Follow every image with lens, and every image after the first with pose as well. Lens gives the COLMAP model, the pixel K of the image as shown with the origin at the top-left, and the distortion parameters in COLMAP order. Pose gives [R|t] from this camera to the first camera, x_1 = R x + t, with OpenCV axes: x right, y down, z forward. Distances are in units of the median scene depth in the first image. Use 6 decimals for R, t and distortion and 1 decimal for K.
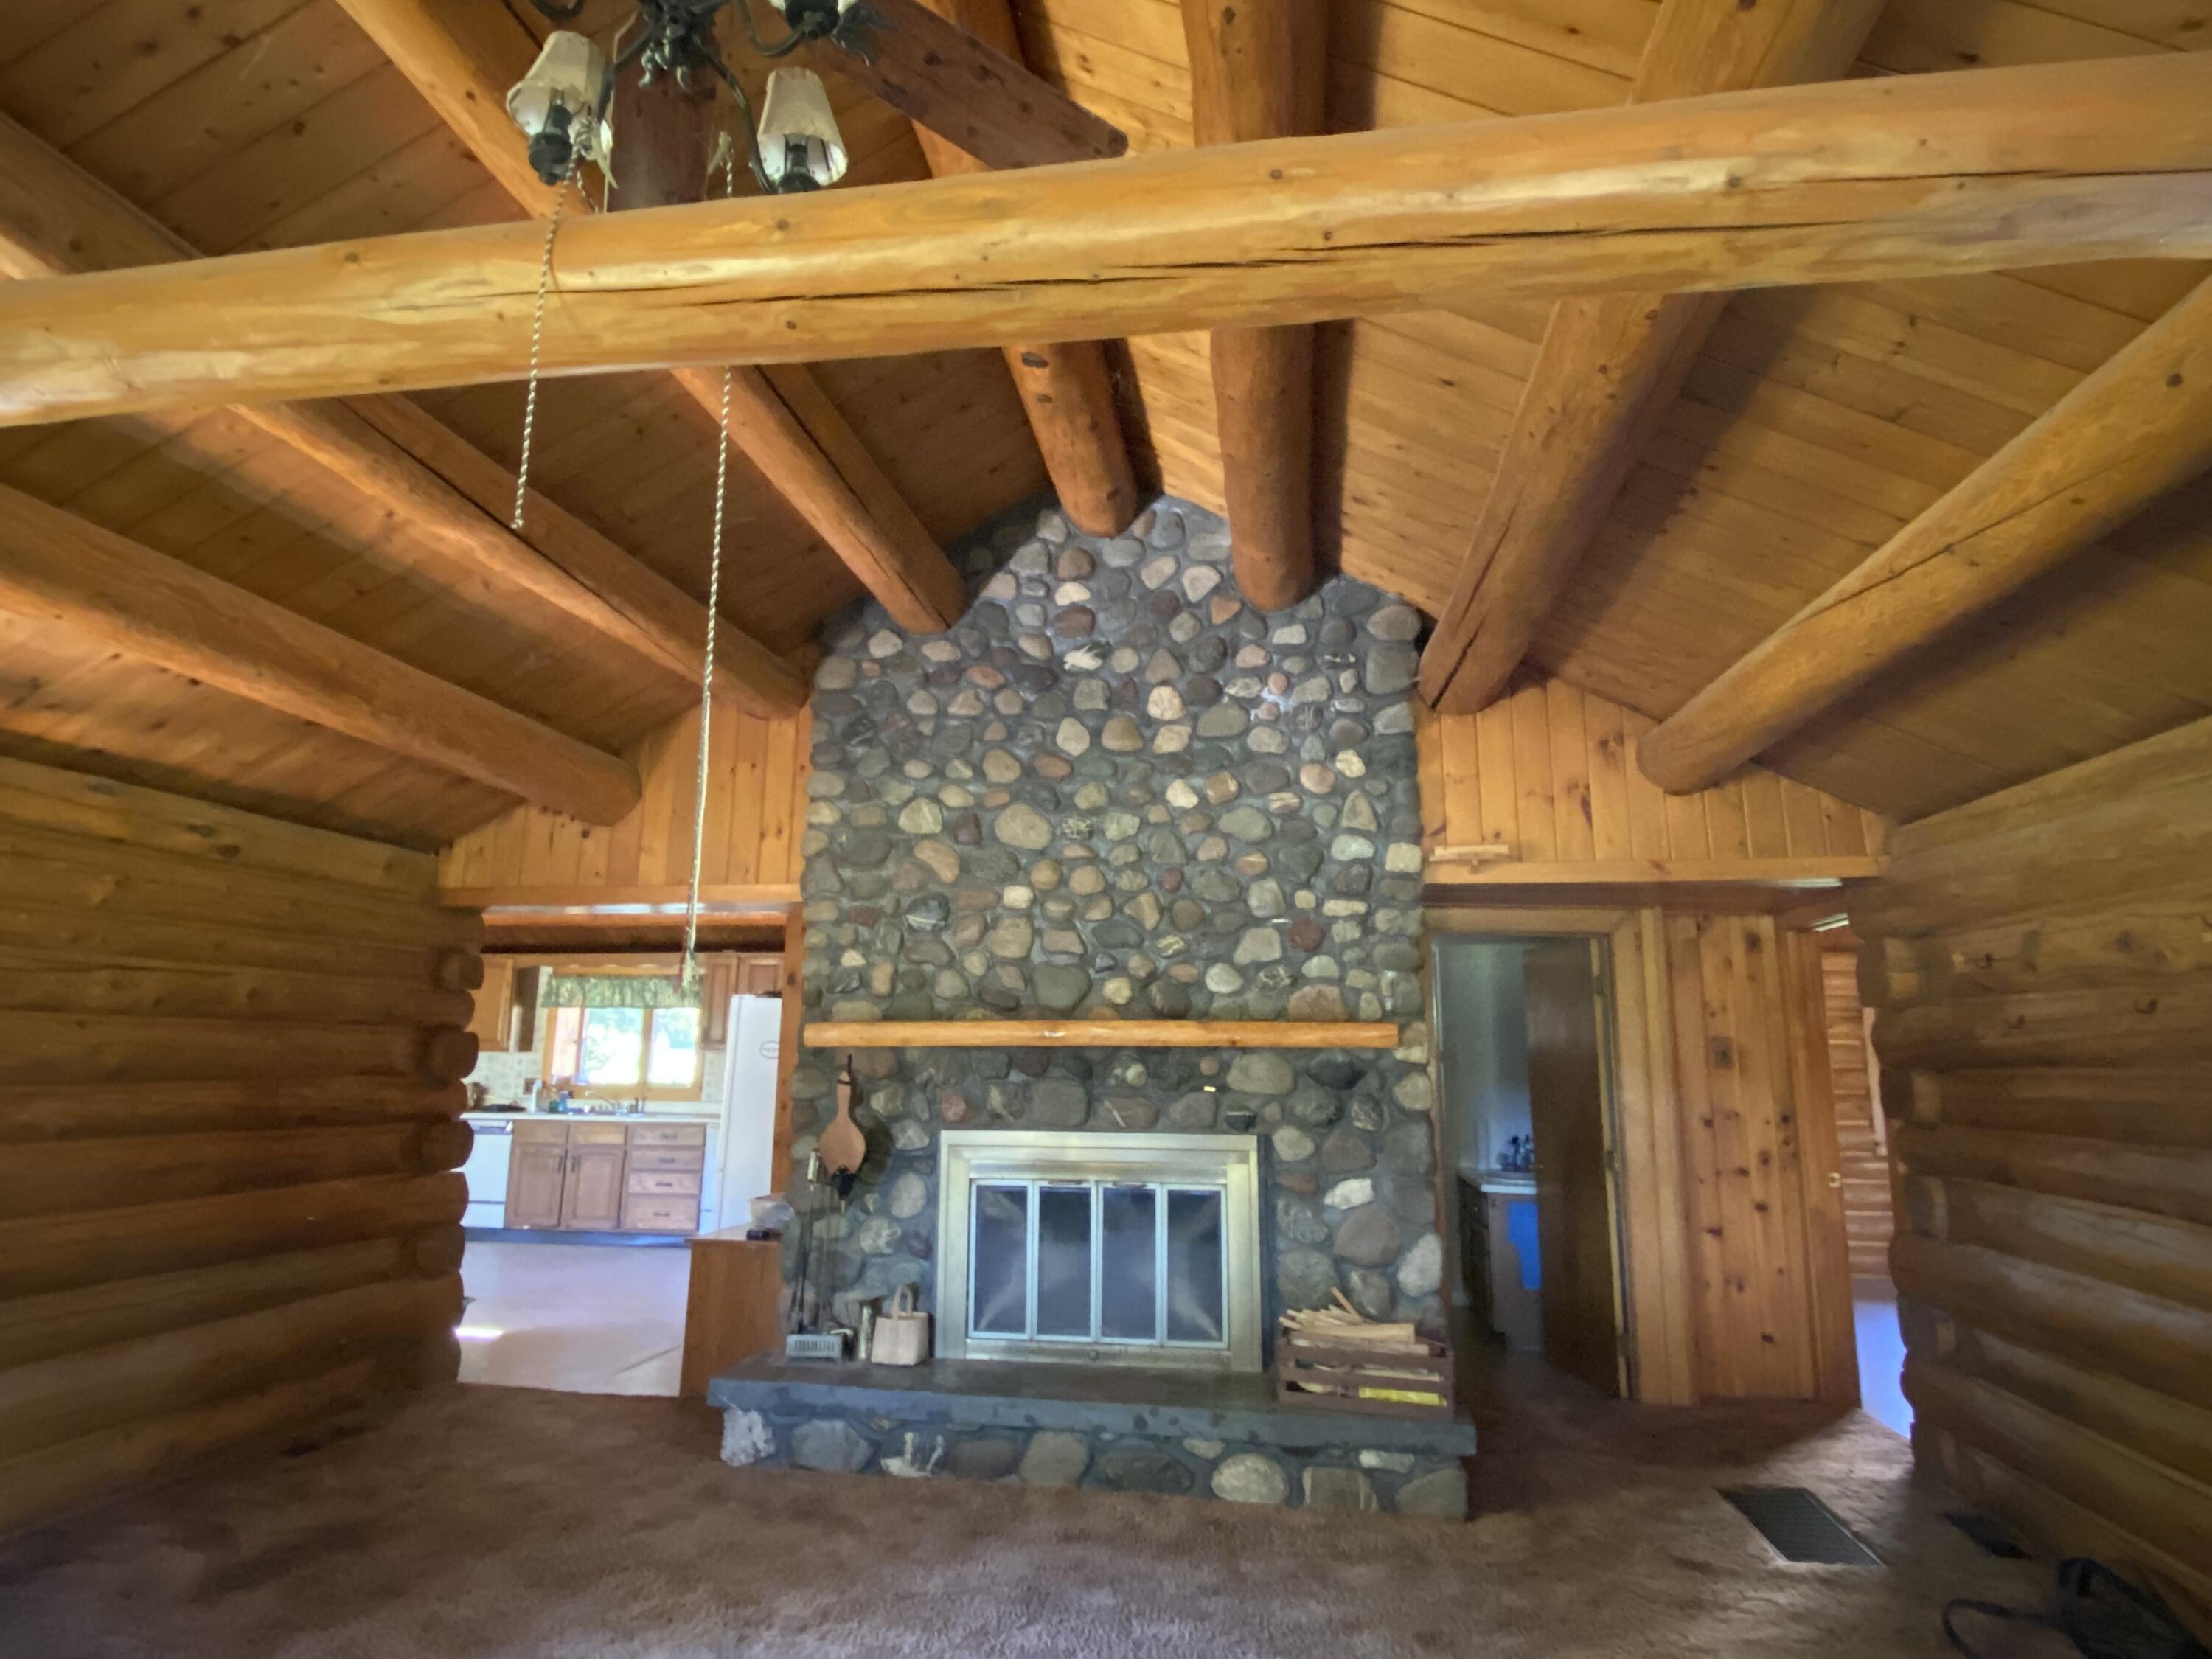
lens RADIAL K [[1285.4, 0, 1104.2], [0, 1285.4, 814.6], [0, 0, 1]] dist [0.027468, -0.011832]
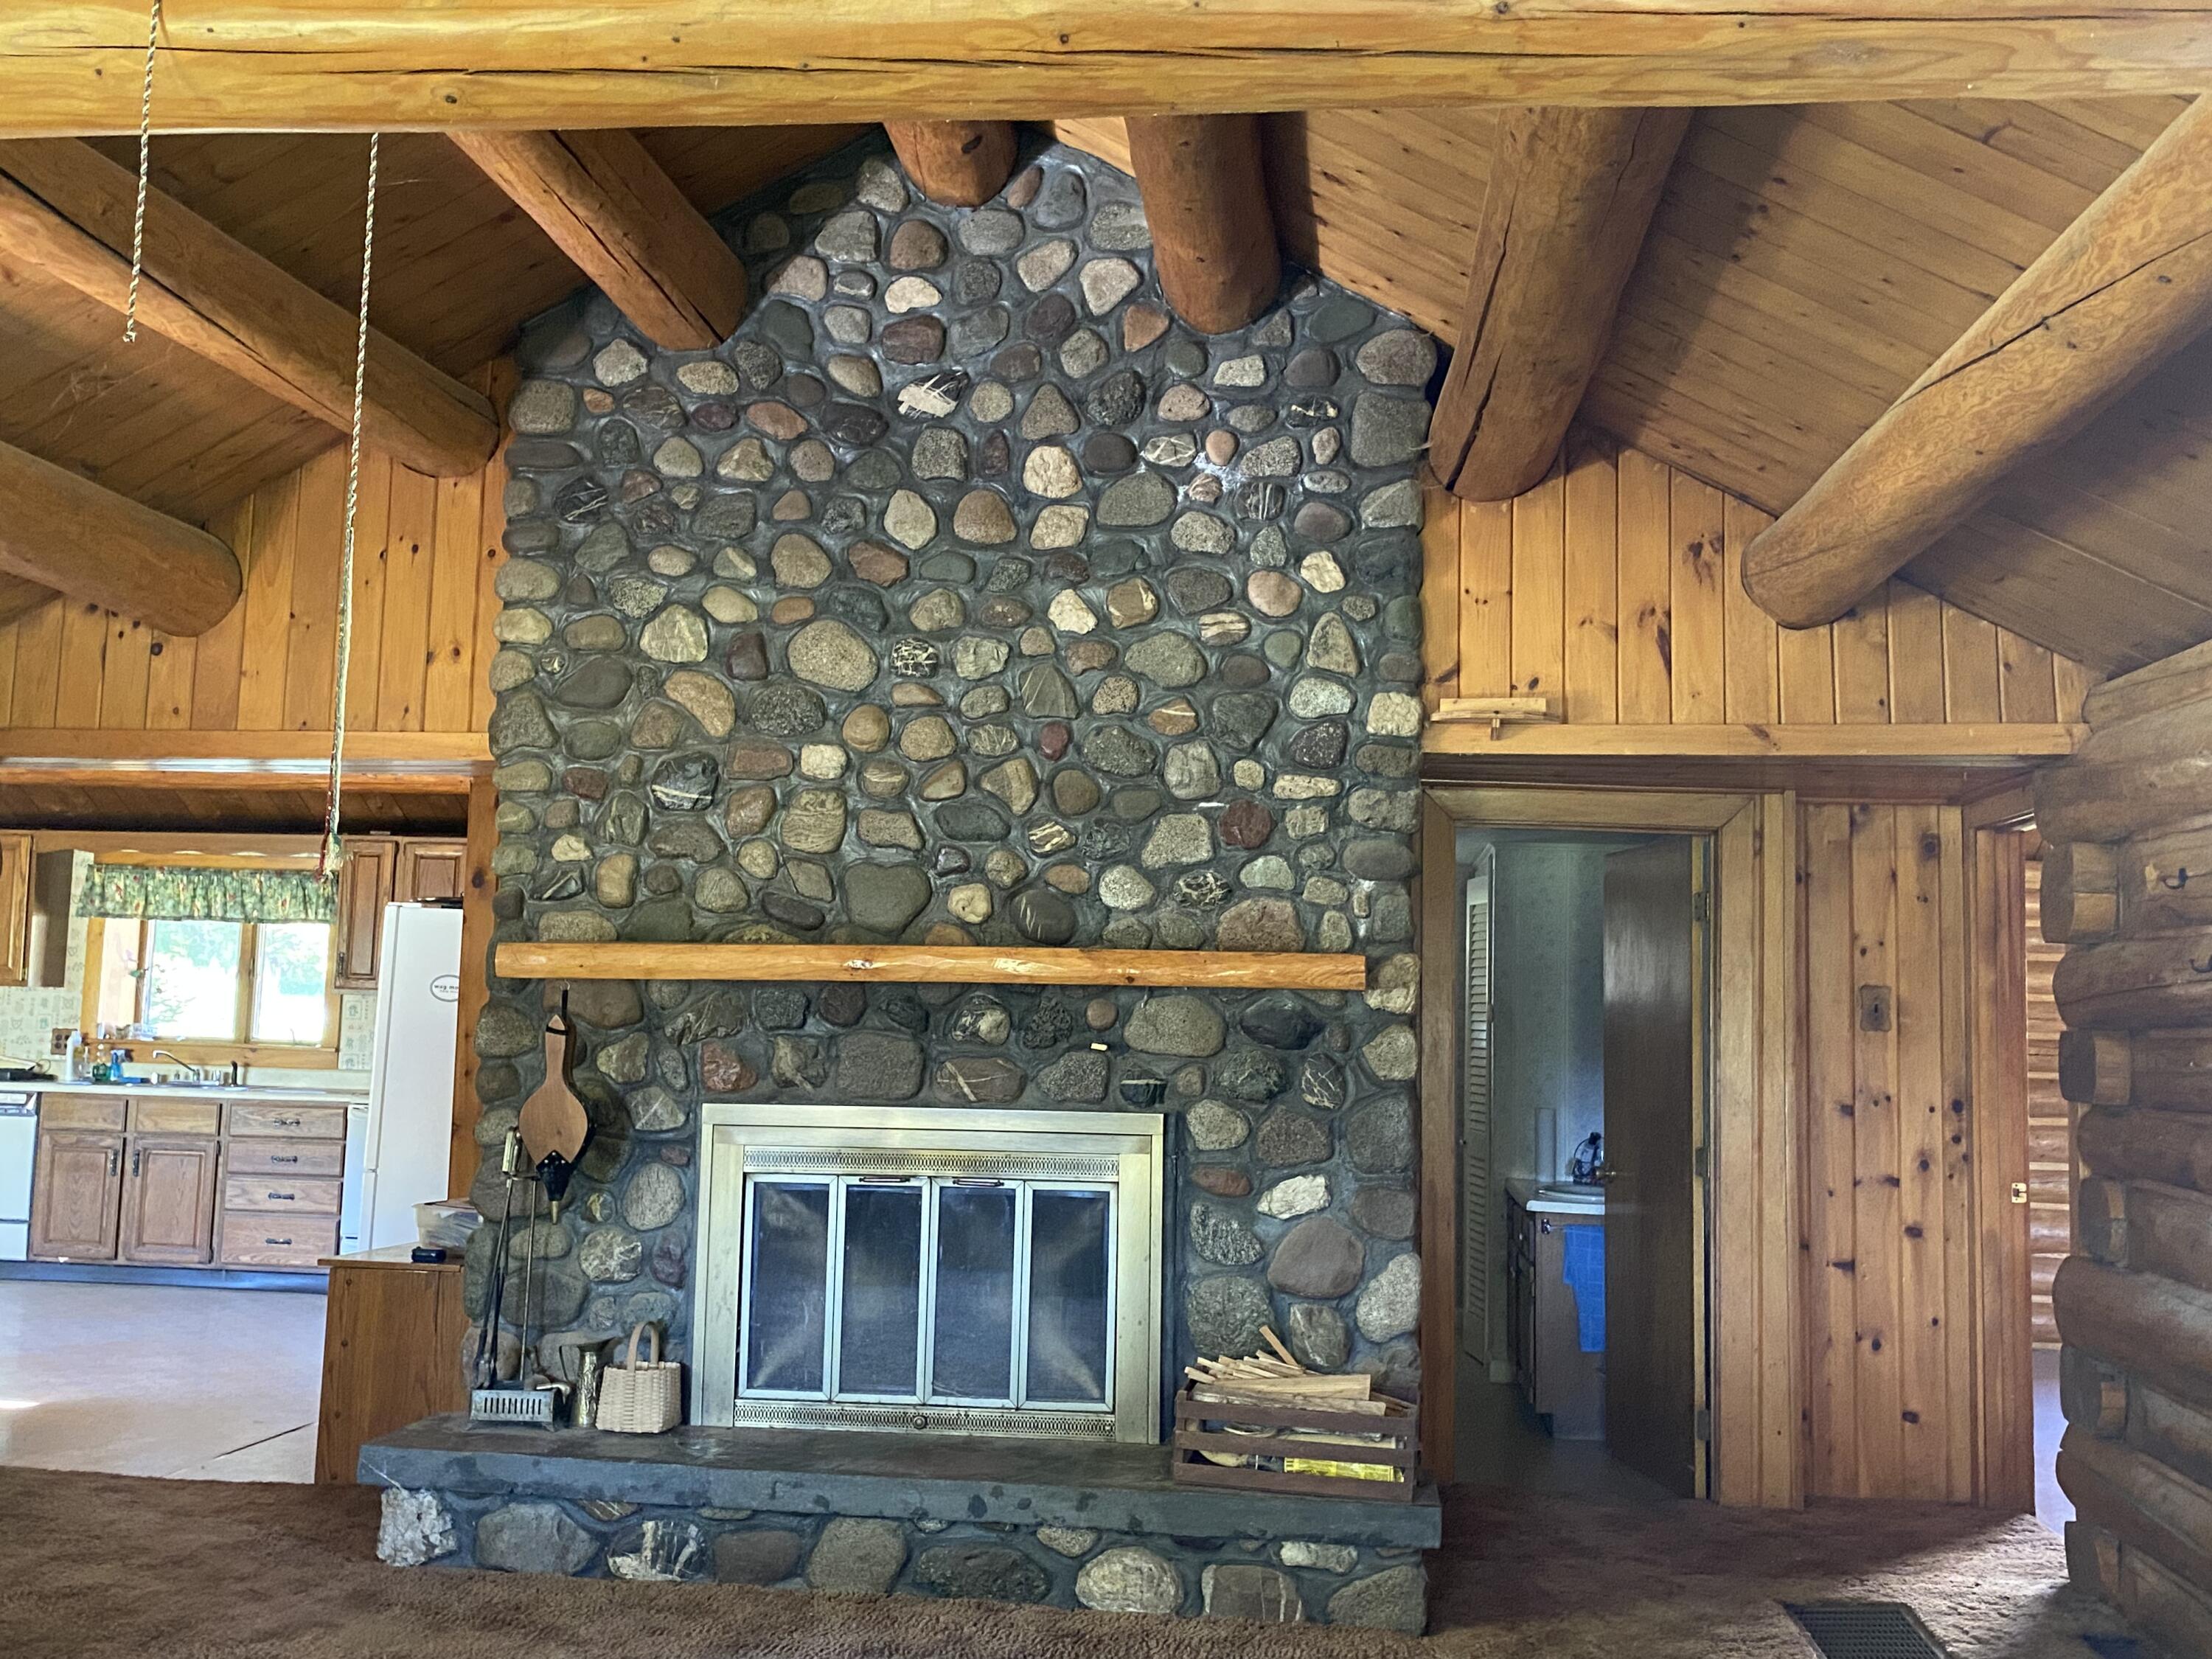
lens RADIAL K [[2132.1, 0, 1100.5], [0, 2132.1, 820.9], [0, 0, 1]] dist [0.014001, 0.000000]
pose [[0.998899, 0.018229, 0.043228, 0.028625], [-0.022212, 0.995370, 0.093520, -0.010586], [-0.041323, -0.094377, 0.994679, -0.099070]]
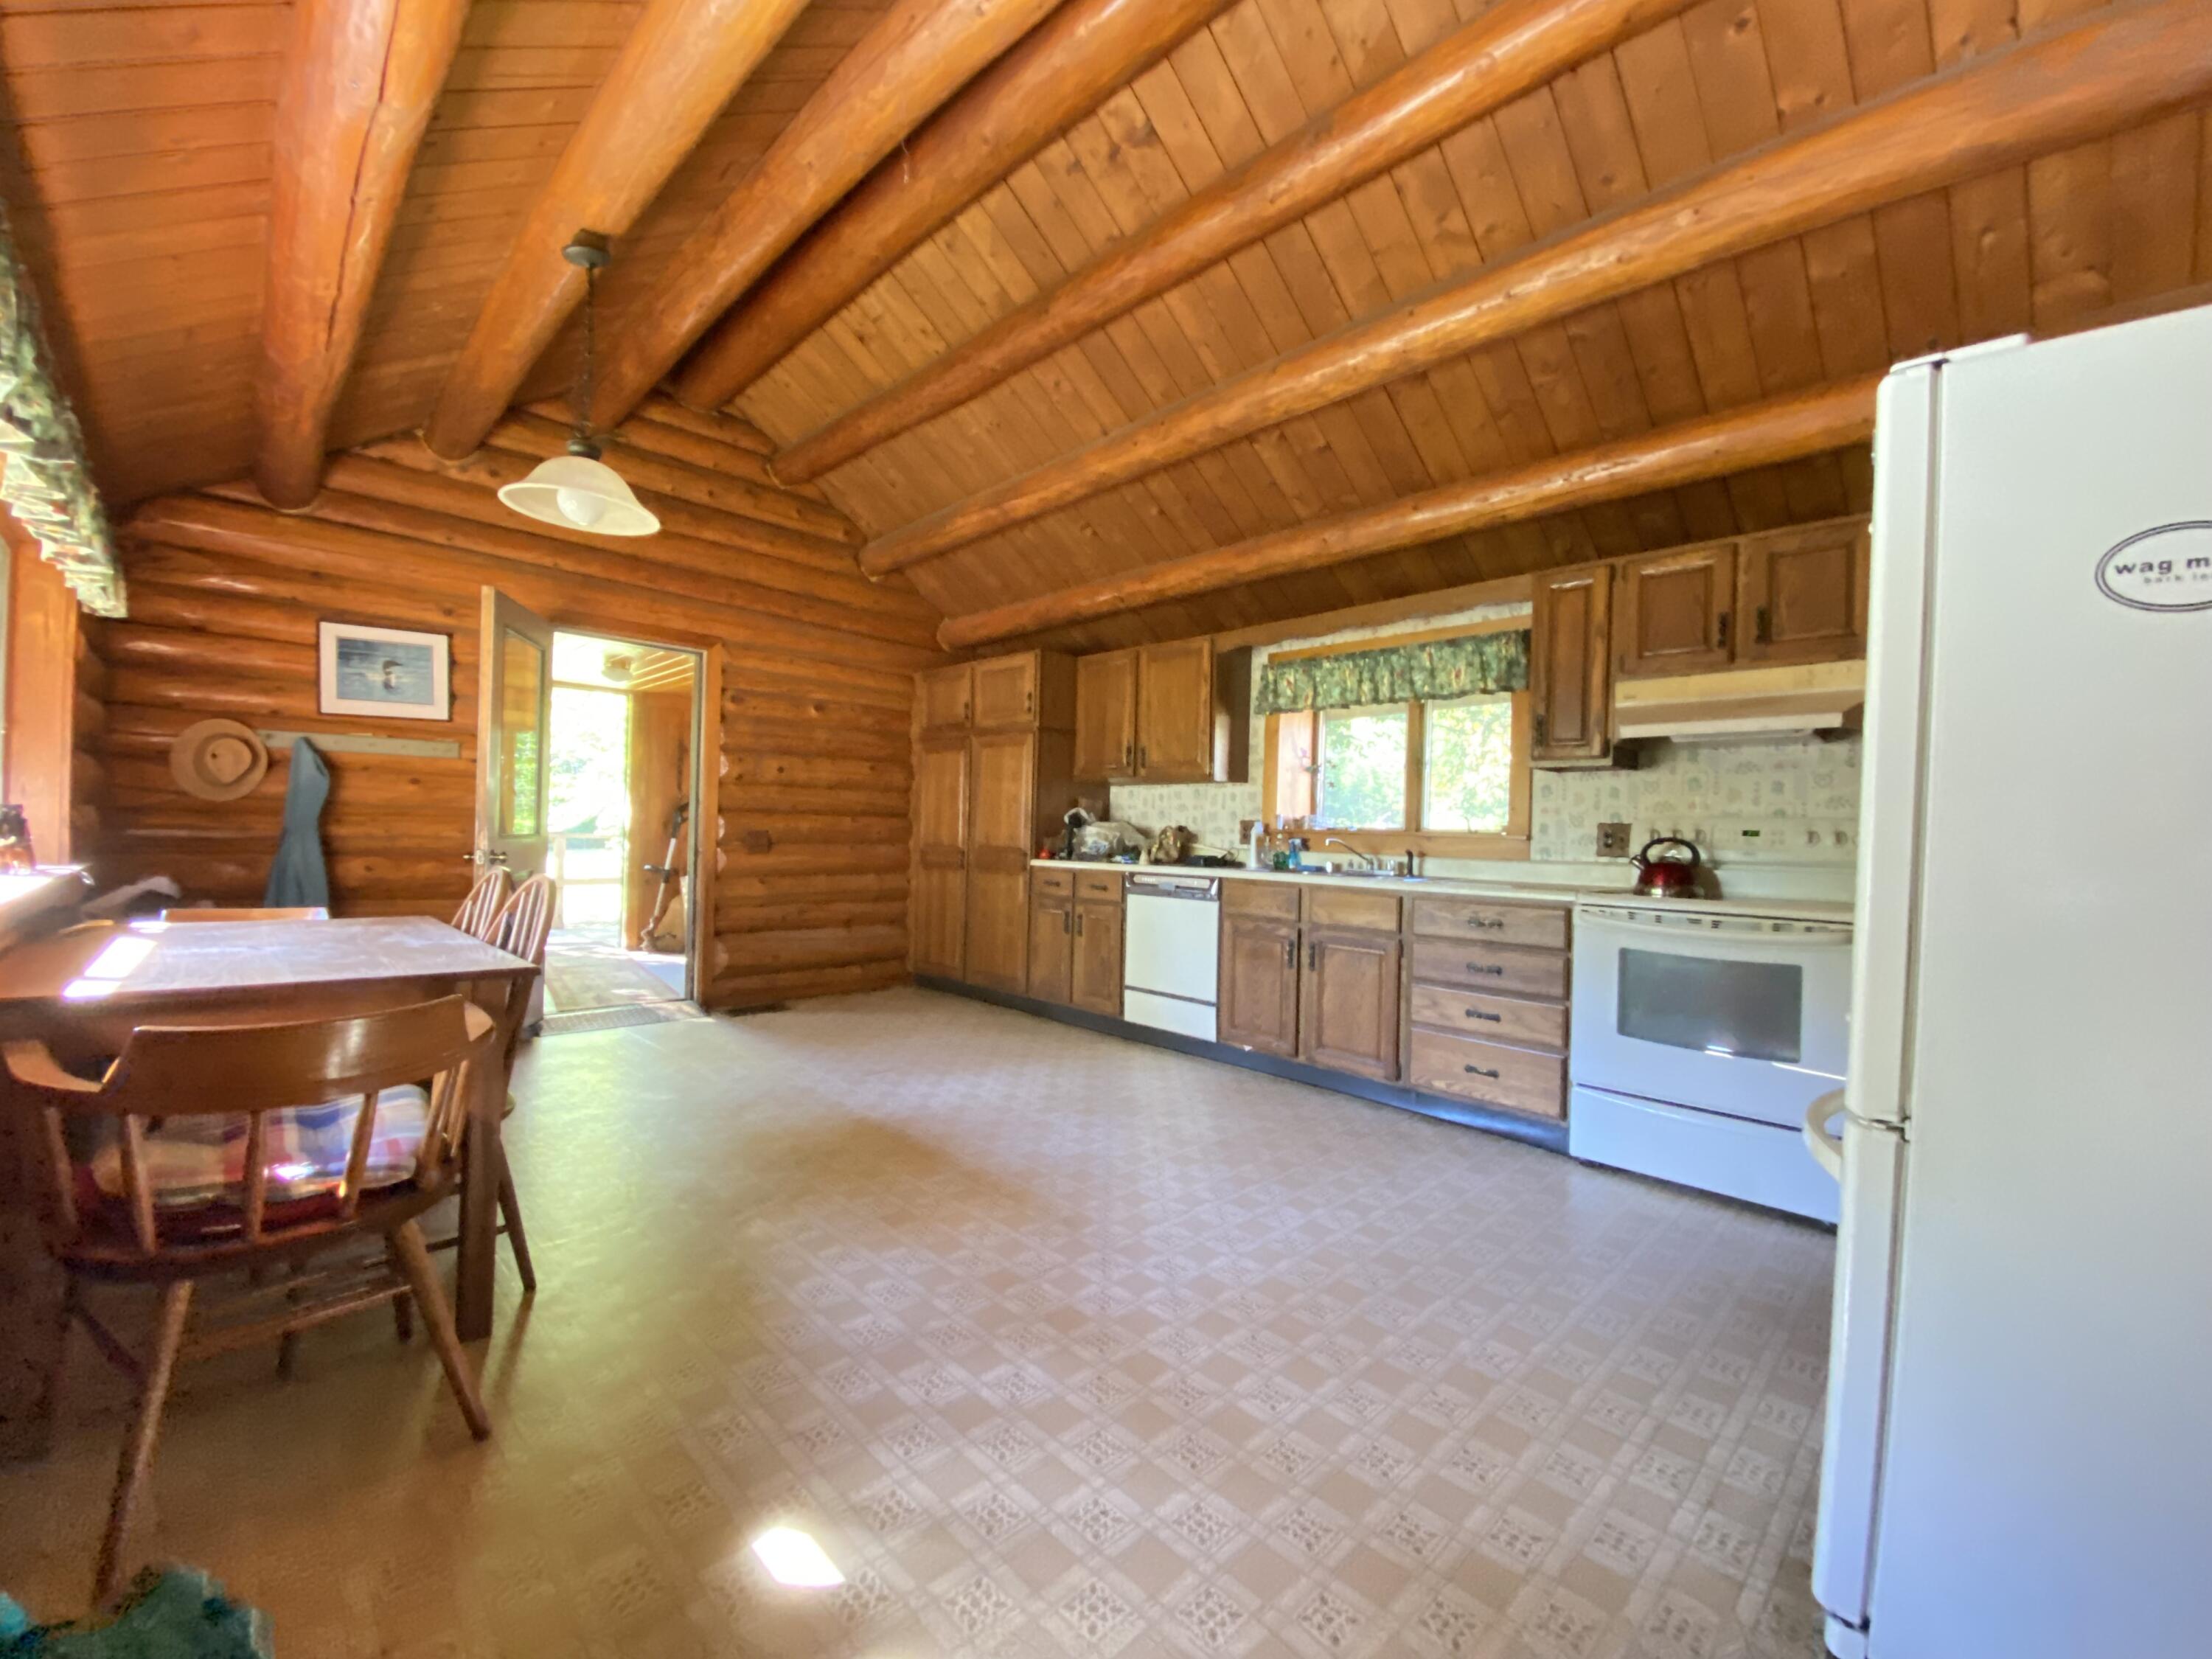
lens RADIAL K [[869.3, 0, 1100.8], [0, 869.3, 829.0], [0, 0, 1]] dist [0.015446, -0.000088]
pose [[0.802323, 0.004386, -0.596874, -0.545621], [0.092814, 0.986893, 0.132014, 0.329907], [0.589630, -0.161316, 0.791400, 1.386633]]
